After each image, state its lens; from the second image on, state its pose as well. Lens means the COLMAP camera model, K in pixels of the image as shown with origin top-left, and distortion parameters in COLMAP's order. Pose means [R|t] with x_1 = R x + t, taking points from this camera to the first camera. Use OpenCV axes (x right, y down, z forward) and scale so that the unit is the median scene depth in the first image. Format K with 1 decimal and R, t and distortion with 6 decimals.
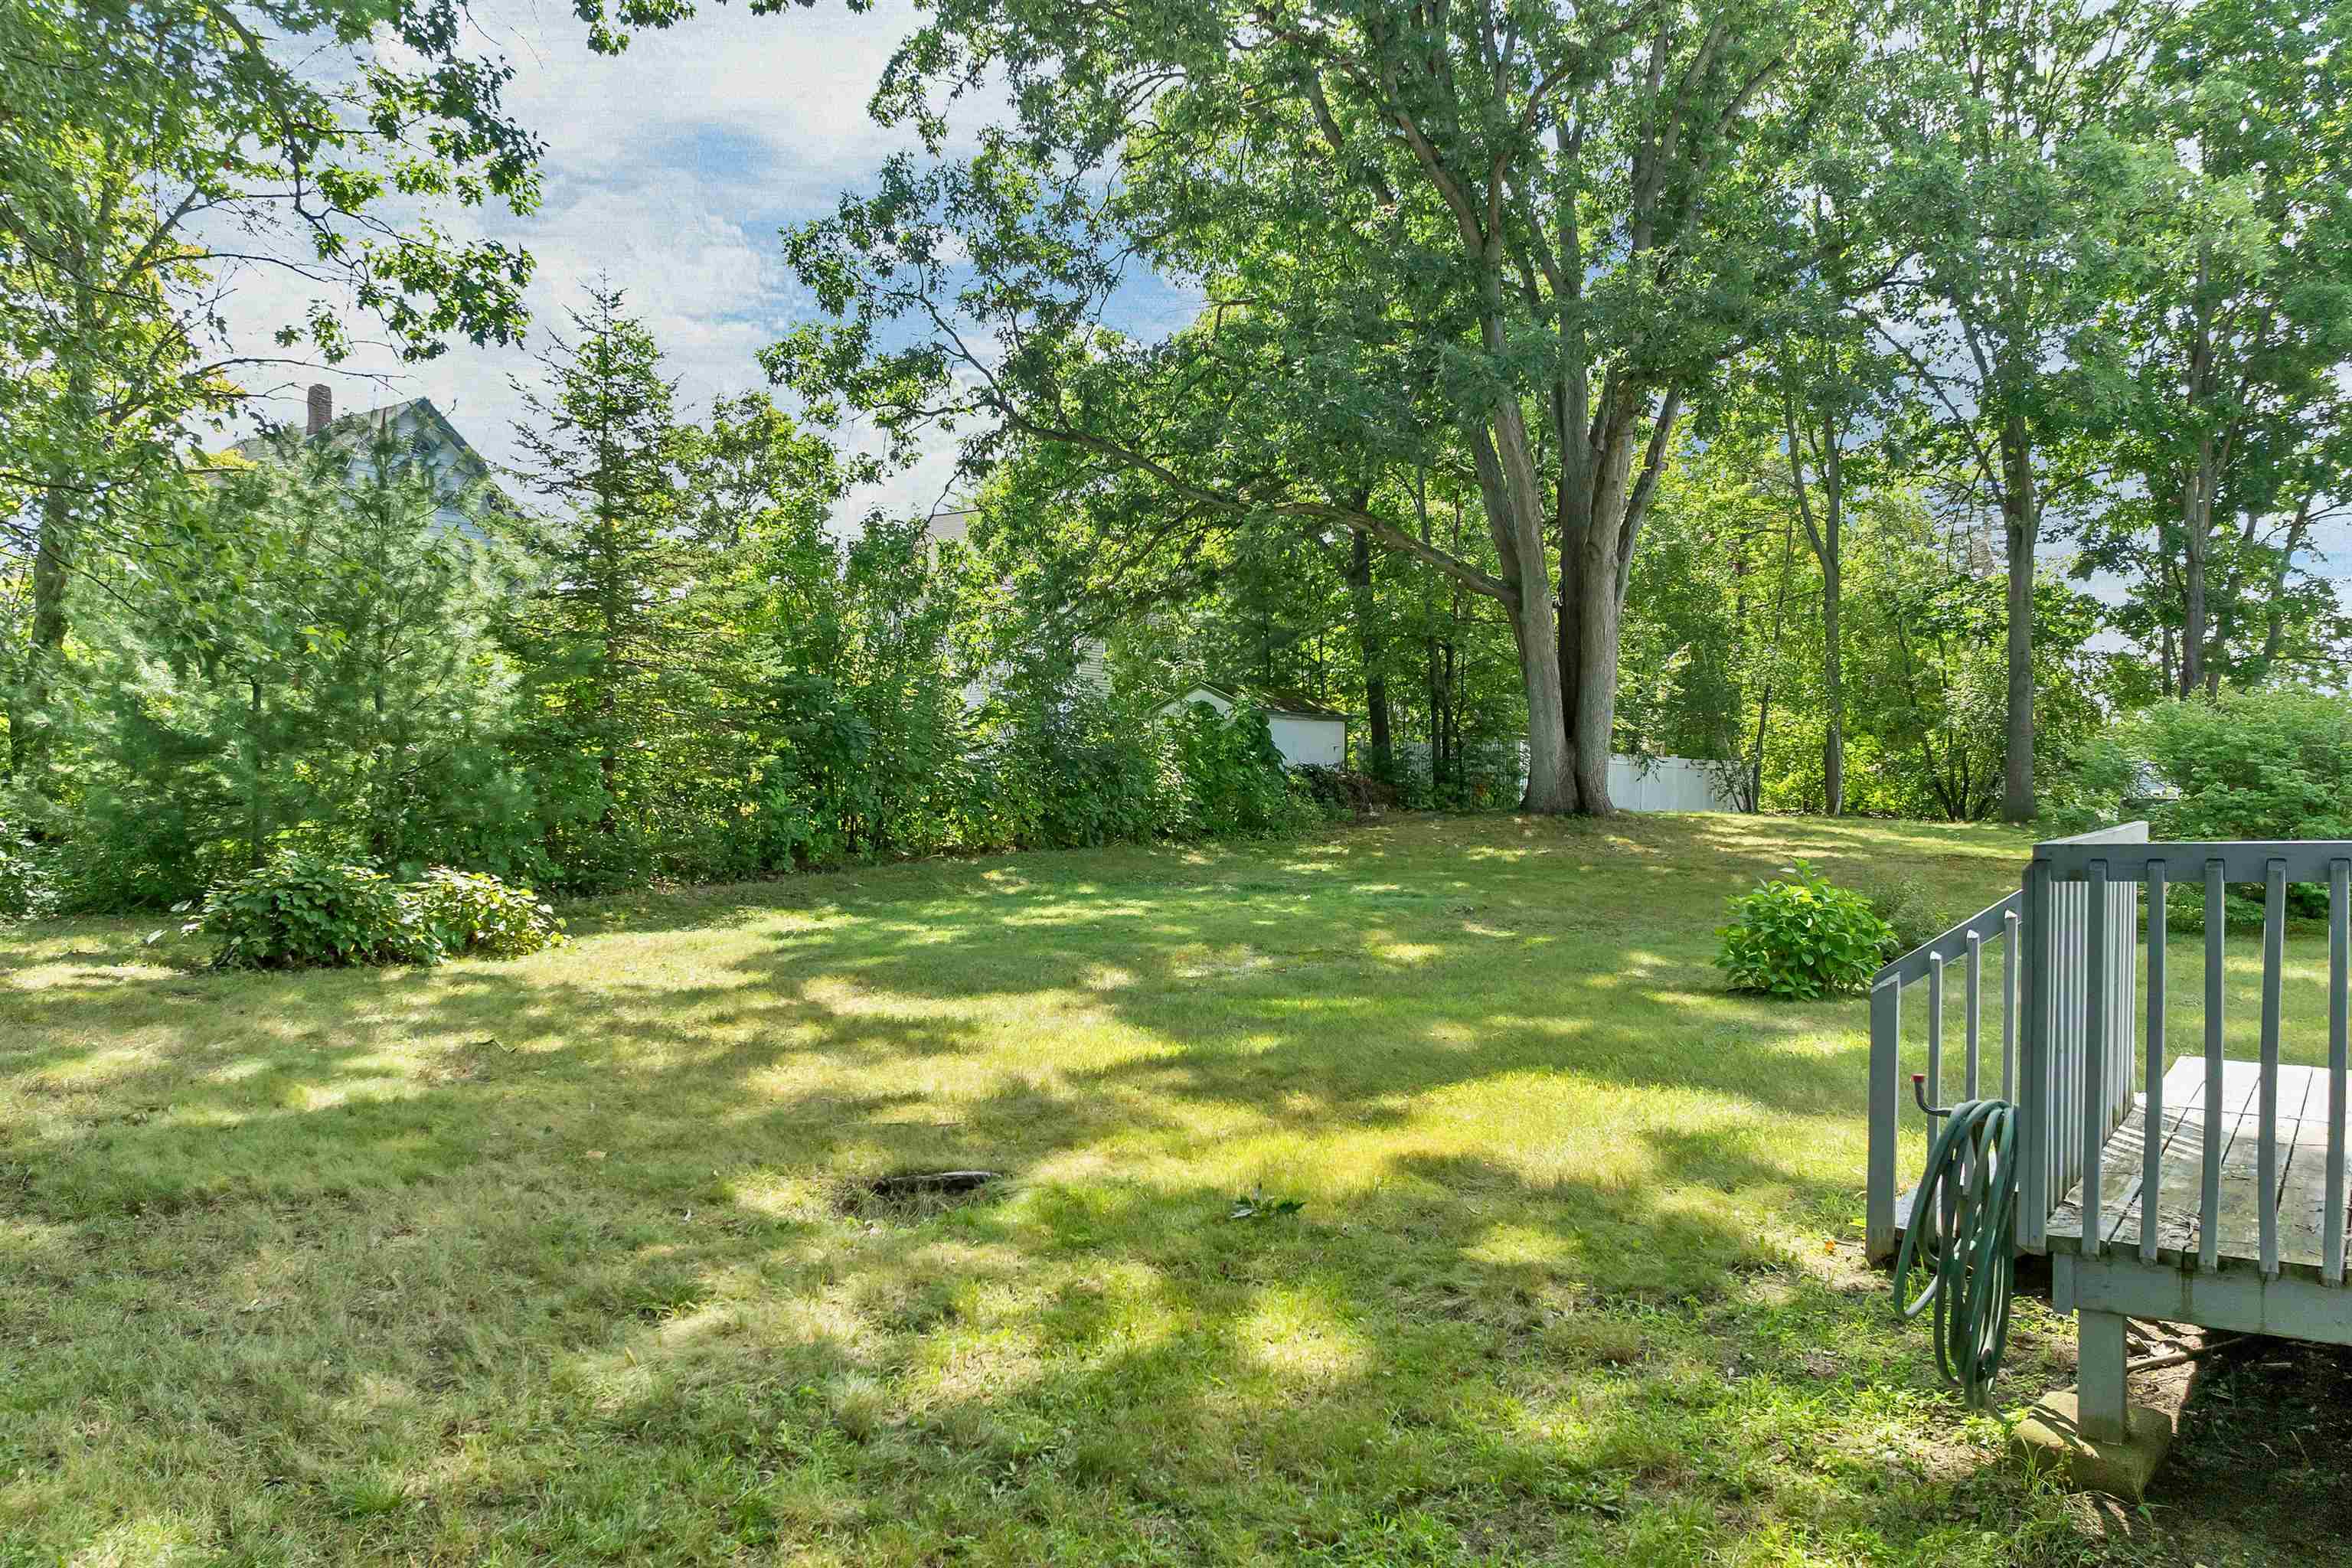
lens RADIAL K [[1666.4, 0, 1174.9], [0, 1666.4, 809.3], [0, 0, 1]] dist [-0.027520, 0.004189]
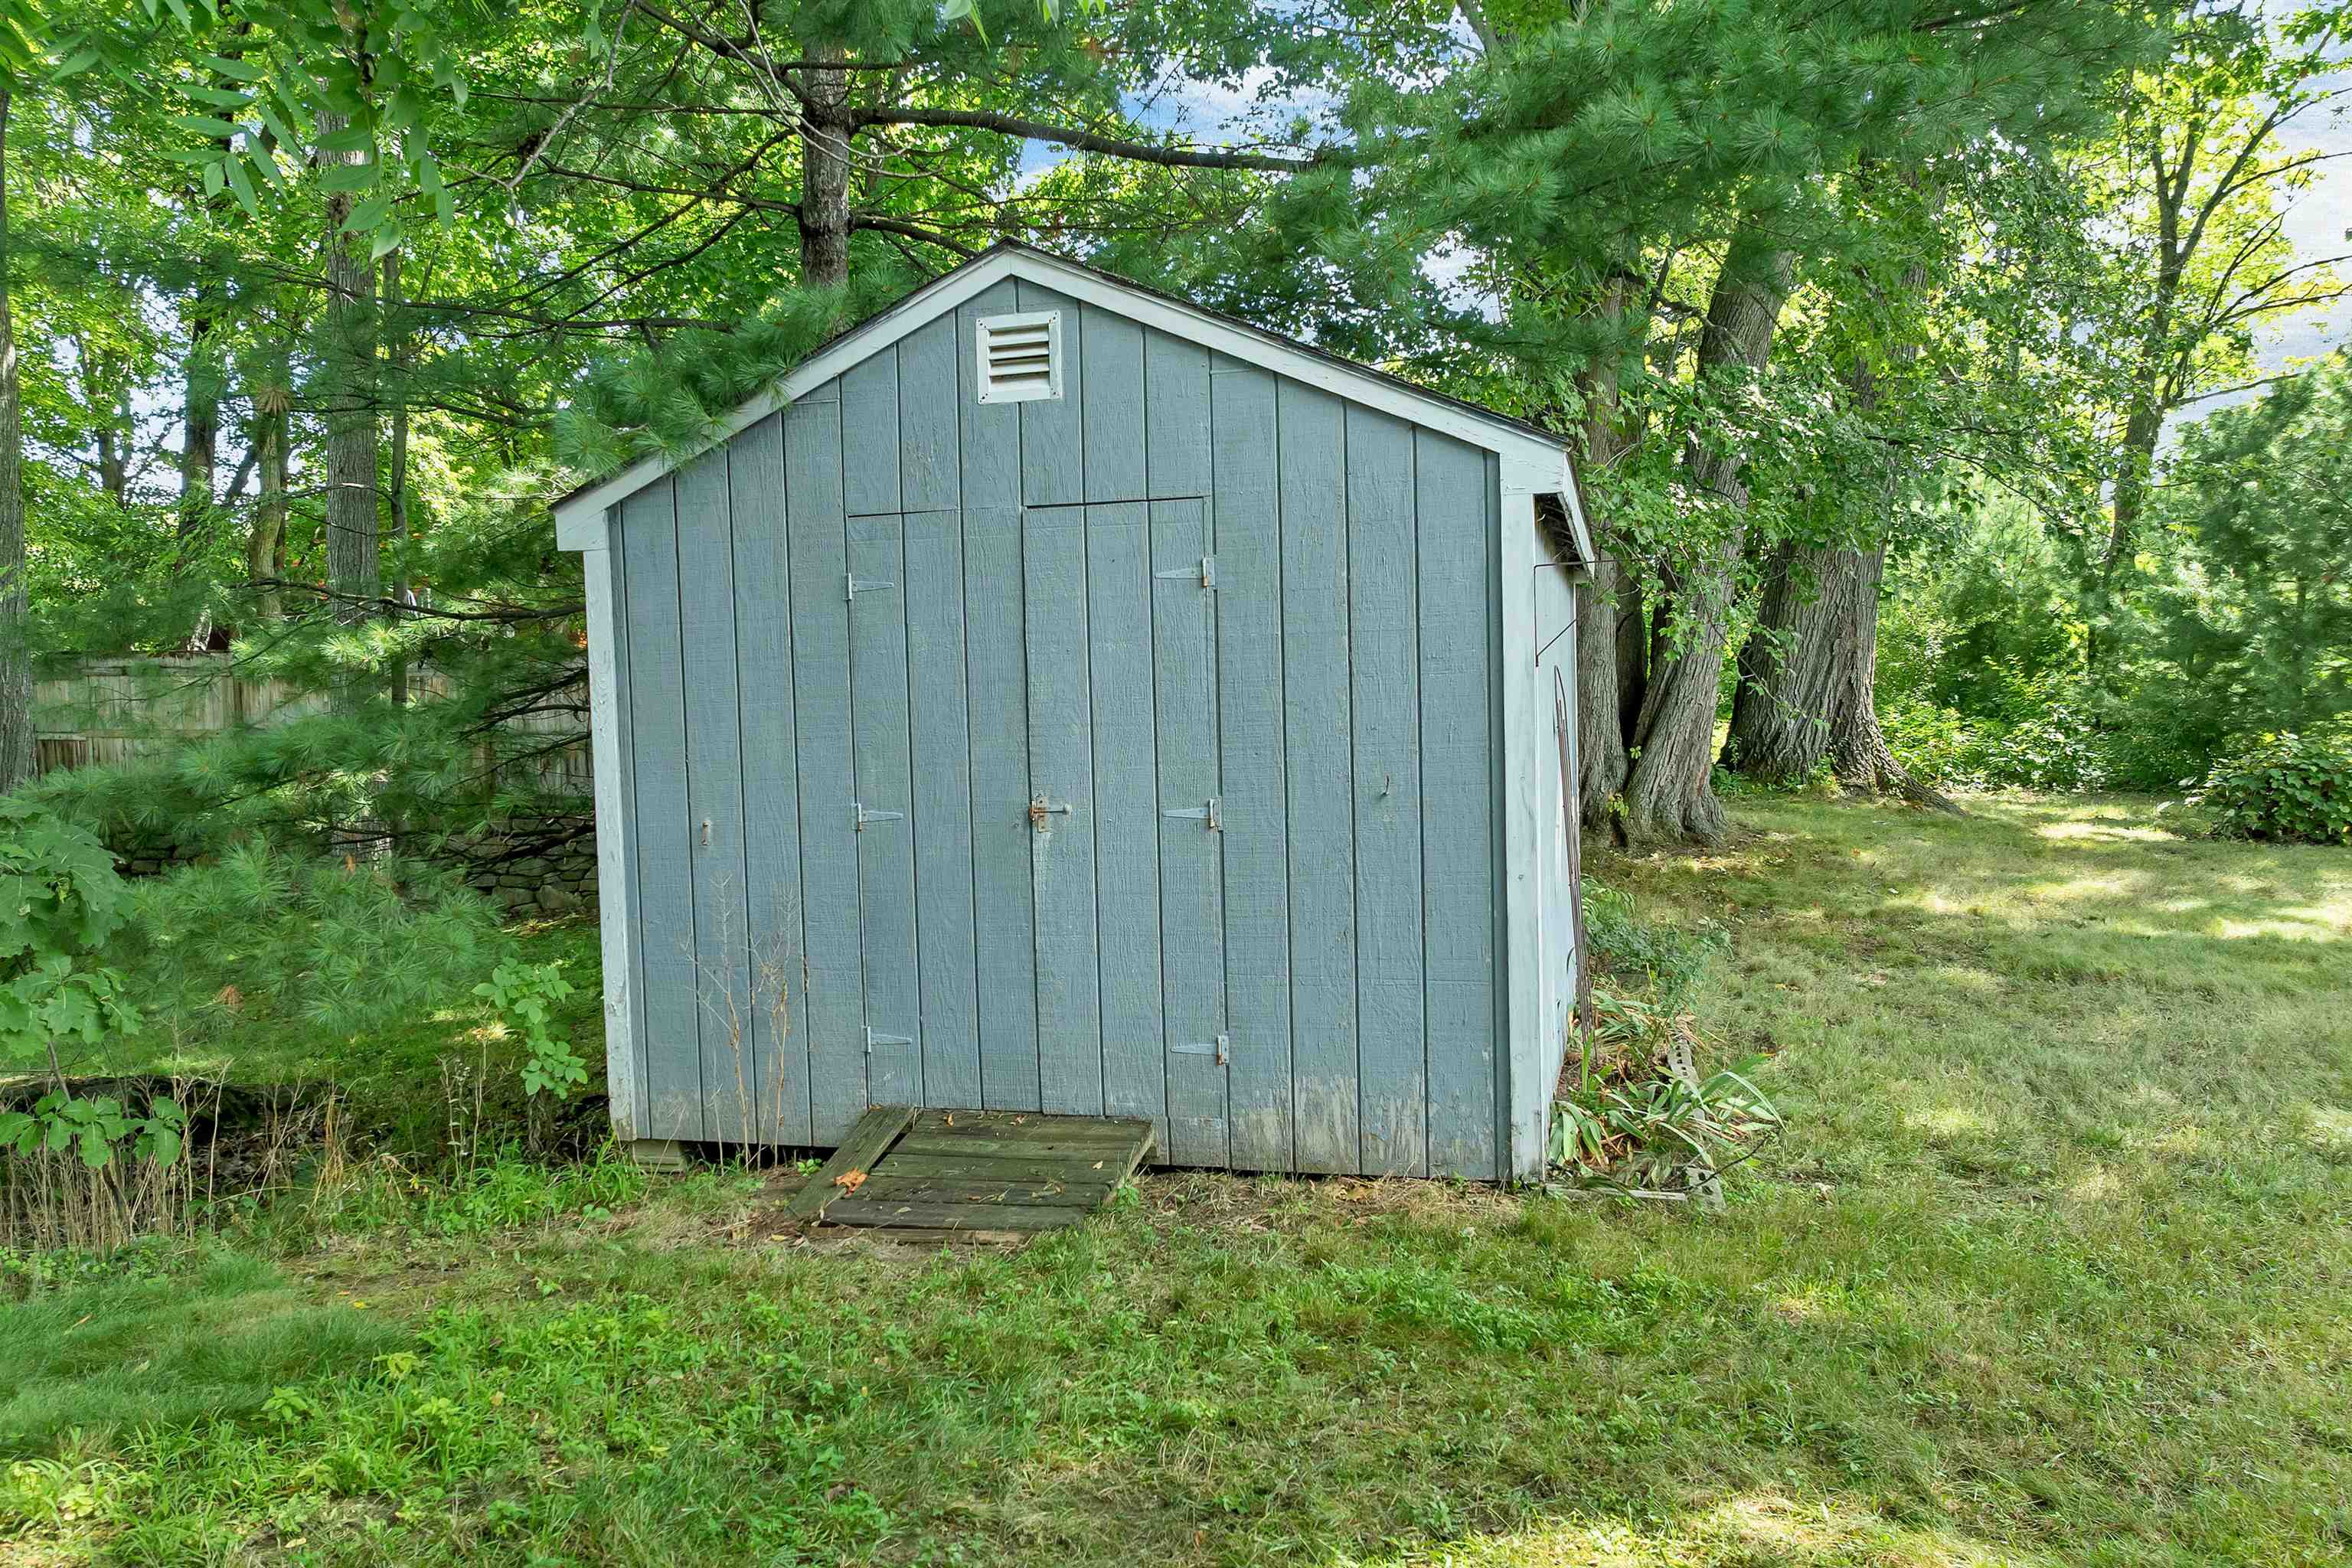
lens RADIAL K [[1666.4, 0, 1174.9], [0, 1666.4, 809.3], [0, 0, 1]] dist [-0.027520, 0.004189]
pose [[0.408090, 0.061683, -0.910855, 0.140070], [-0.017557, 0.998061, 0.059723, 0.023244], [0.912773, -0.008381, 0.408382, -0.086167]]
